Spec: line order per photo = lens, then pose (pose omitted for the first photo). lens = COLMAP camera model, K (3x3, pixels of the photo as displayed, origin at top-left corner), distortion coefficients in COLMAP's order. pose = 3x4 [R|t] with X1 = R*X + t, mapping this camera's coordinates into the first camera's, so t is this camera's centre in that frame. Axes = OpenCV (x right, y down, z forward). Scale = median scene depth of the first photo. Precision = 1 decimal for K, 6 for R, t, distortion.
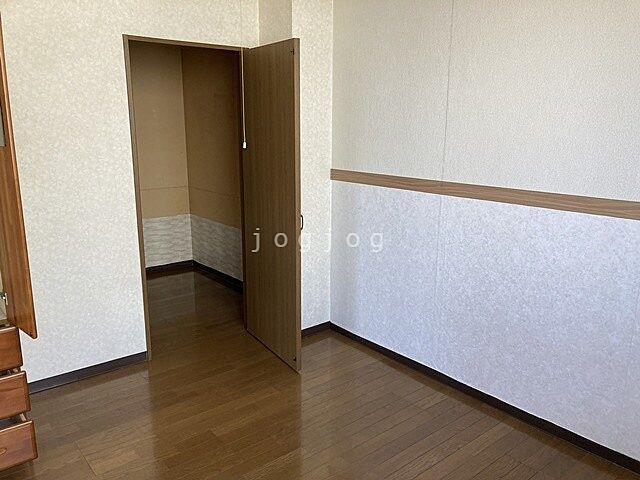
lens RADIAL K [[523.2, 0, 320.3], [0, 523.2, 236.6], [0, 0, 1]] dist [0.035045, -0.031585]
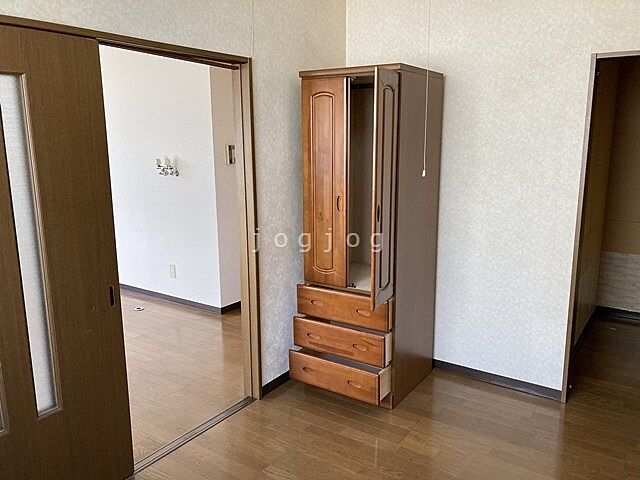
lens RADIAL K [[523.2, 0, 318.4], [0, 523.2, 237.7], [0, 0, 1]] dist [0.035045, -0.031585]
pose [[0.257078, 0.172706, -0.950833, 0.471513], [-0.204639, 0.971318, 0.121099, -0.083655], [0.944476, 0.163446, 0.285046, 0.339732]]
